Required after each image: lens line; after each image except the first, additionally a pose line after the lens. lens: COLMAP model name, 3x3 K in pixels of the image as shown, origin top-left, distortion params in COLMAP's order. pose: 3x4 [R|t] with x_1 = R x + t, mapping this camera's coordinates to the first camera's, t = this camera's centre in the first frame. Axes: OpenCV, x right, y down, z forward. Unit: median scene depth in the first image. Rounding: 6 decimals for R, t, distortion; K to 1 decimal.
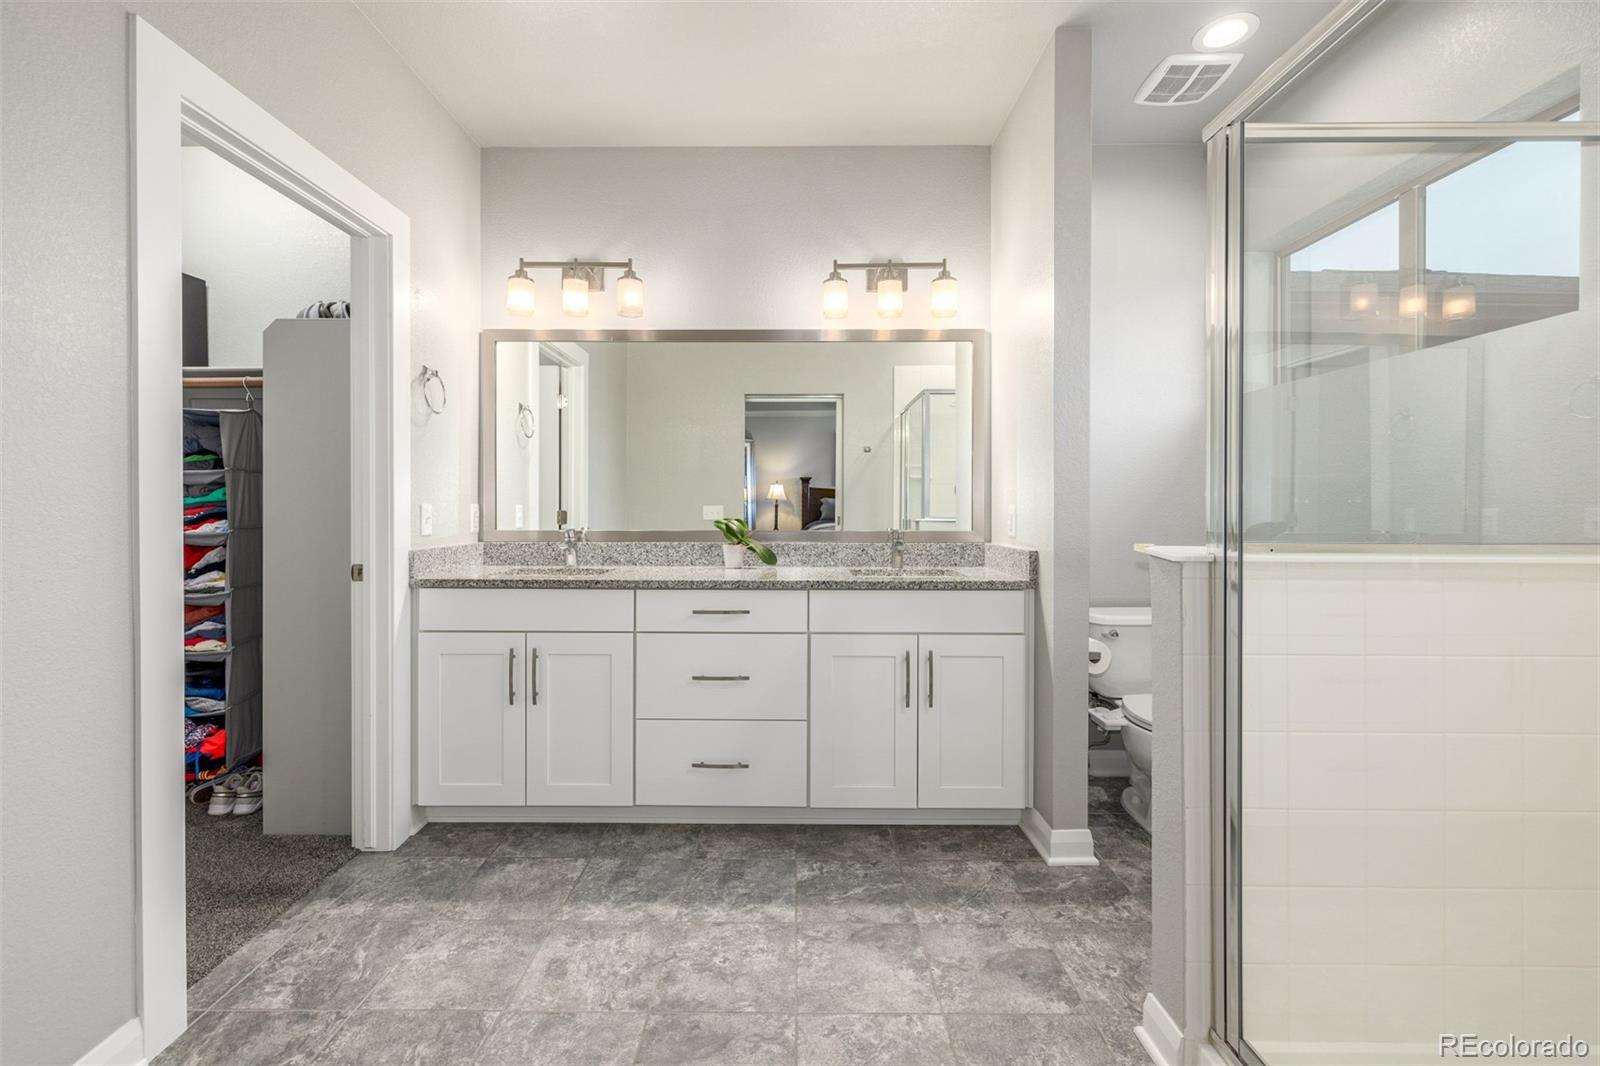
lens RADIAL K [[676.4, 0, 804.6], [0, 676.4, 526.0], [0, 0, 1]] dist [-0.000806, 0.000235]
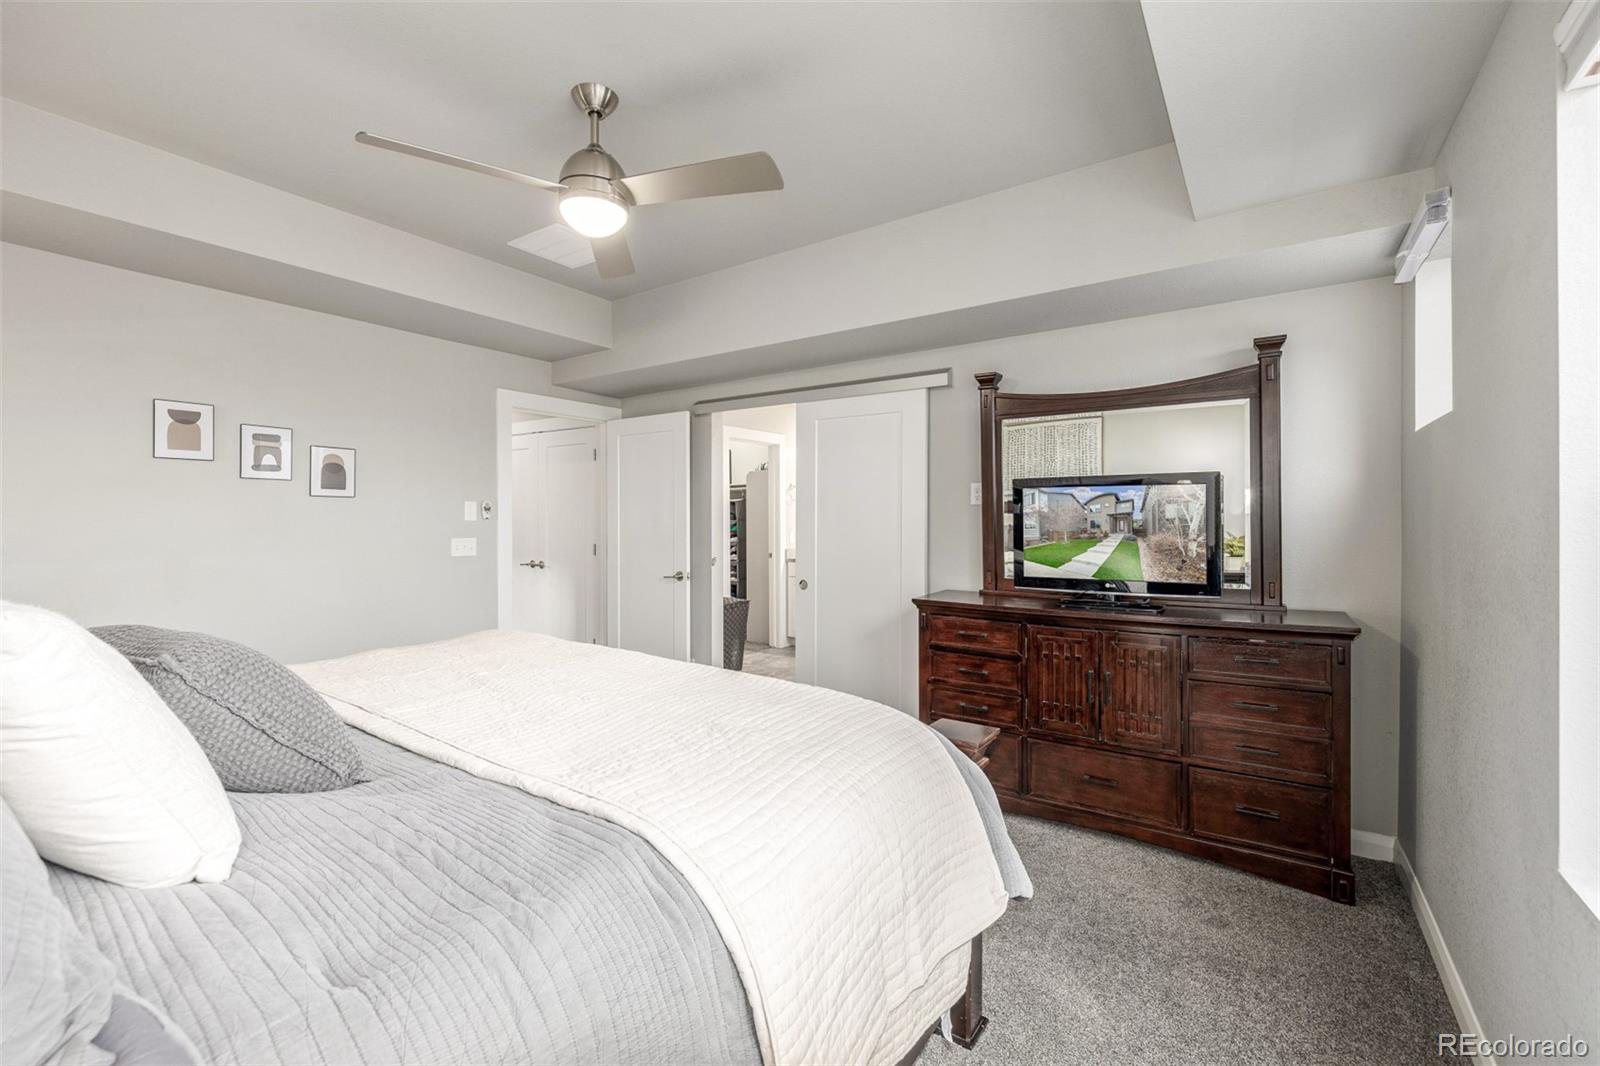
lens RADIAL K [[676.4, 0, 798.9], [0, 676.4, 520.4], [0, 0, 1]] dist [-0.000806, 0.000235]
pose [[0.826007, -0.003202, -0.563651, 1.108848], [0.005674, 0.999980, 0.002633, -0.092366], [0.563632, -0.005373, 0.826009, -1.378747]]
